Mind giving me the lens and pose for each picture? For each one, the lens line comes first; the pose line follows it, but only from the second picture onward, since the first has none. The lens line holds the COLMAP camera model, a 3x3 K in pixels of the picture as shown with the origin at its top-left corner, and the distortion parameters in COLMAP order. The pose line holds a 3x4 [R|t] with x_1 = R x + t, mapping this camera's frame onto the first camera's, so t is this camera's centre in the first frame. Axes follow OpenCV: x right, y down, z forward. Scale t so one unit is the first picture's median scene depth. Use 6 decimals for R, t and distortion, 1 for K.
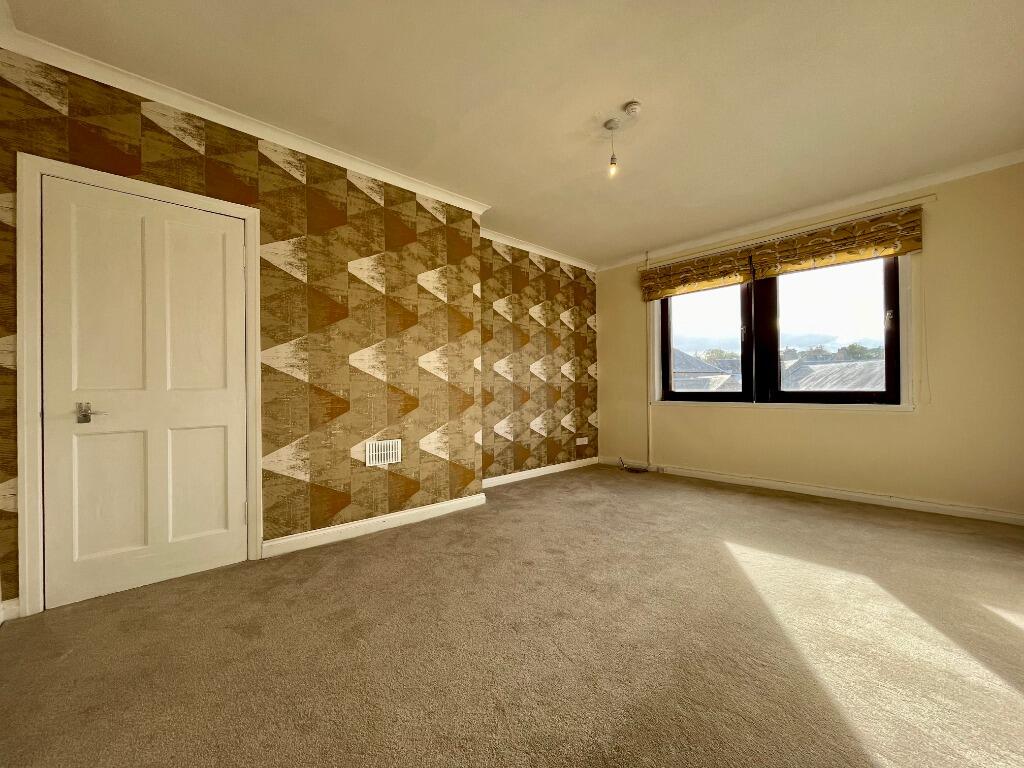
lens RADIAL K [[419.3, 0, 507.1], [0, 419.3, 384.8], [0, 0, 1]] dist [-0.001754, -0.000598]
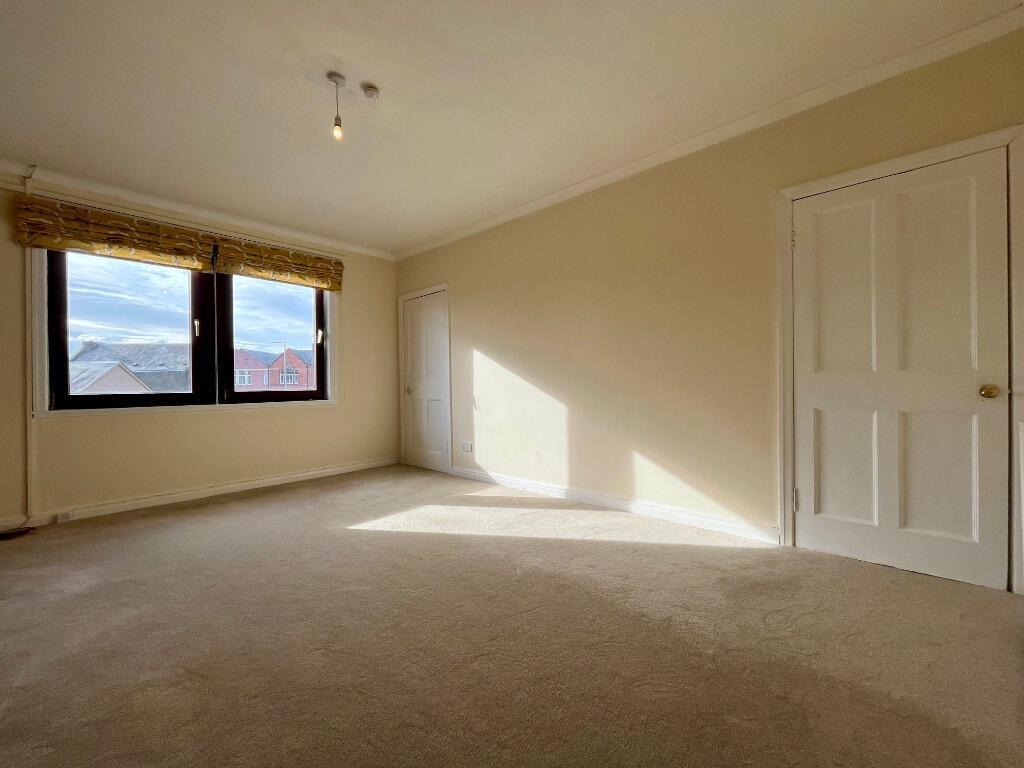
lens RADIAL K [[419.3, 0, 507.1], [0, 419.3, 384.8], [0, 0, 1]] dist [-0.001754, -0.000598]
pose [[-0.089302, 0.008609, 0.995967, -0.415446], [0.005814, 0.999950, -0.008122, 0.011110], [-0.995988, 0.005065, -0.089347, 0.475575]]
